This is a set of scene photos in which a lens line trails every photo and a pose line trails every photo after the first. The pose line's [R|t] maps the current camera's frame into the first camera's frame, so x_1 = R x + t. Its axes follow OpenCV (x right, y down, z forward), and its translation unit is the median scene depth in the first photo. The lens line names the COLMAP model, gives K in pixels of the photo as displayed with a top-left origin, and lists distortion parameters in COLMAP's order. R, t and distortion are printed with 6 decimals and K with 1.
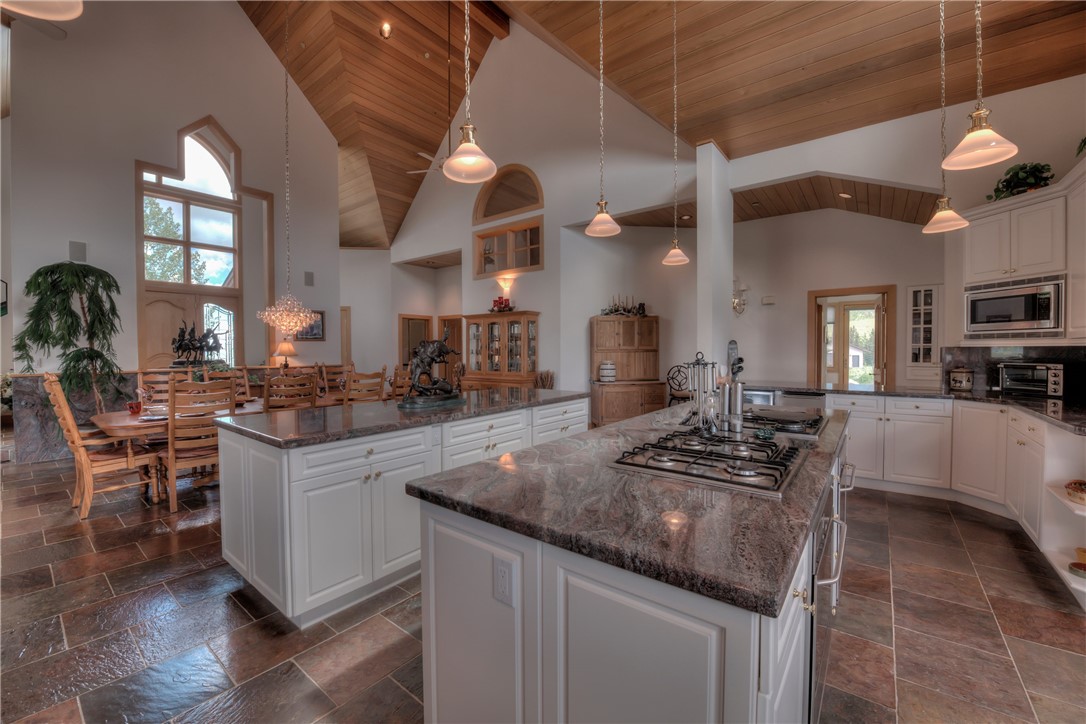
lens RADIAL K [[429.5, 0, 543.1], [0, 429.5, 358.0], [0, 0, 1]] dist [-0.016679, -0.000527]
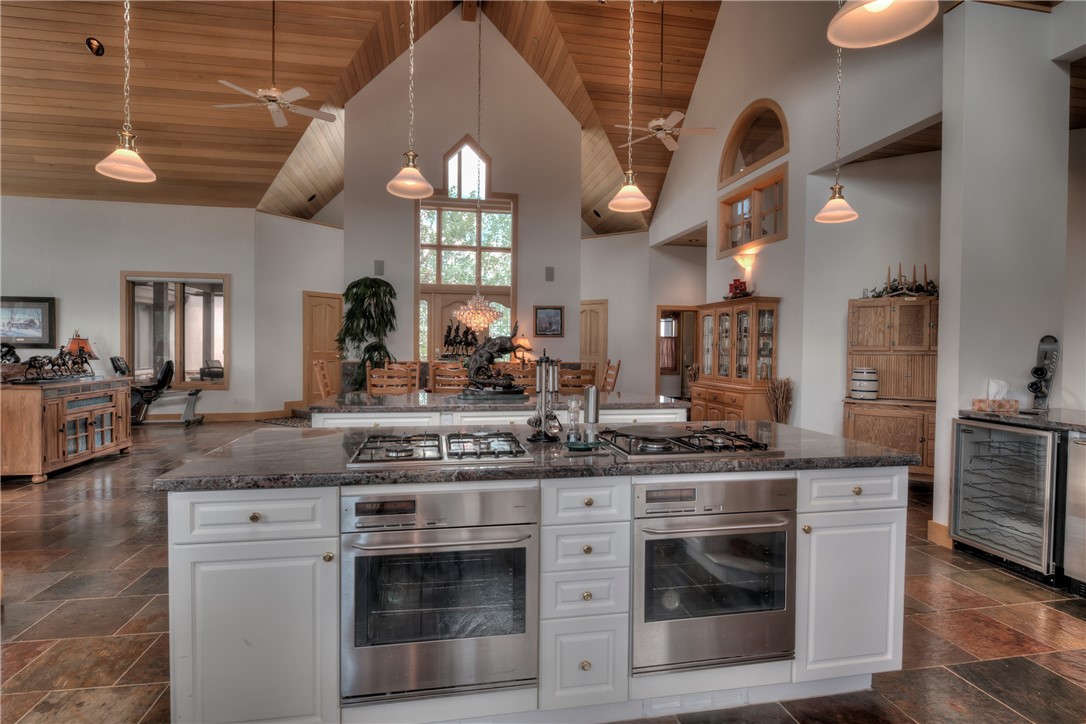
lens RADIAL K [[558.2, 0, 540.6], [0, 558.2, 361.0], [0, 0, 1]] dist [-0.019596, 0.000498]
pose [[0.750067, 0.028343, -0.660754, 0.308005], [-0.026794, 0.999563, 0.012461, -0.000686], [0.660819, 0.008358, 0.750499, 0.029118]]
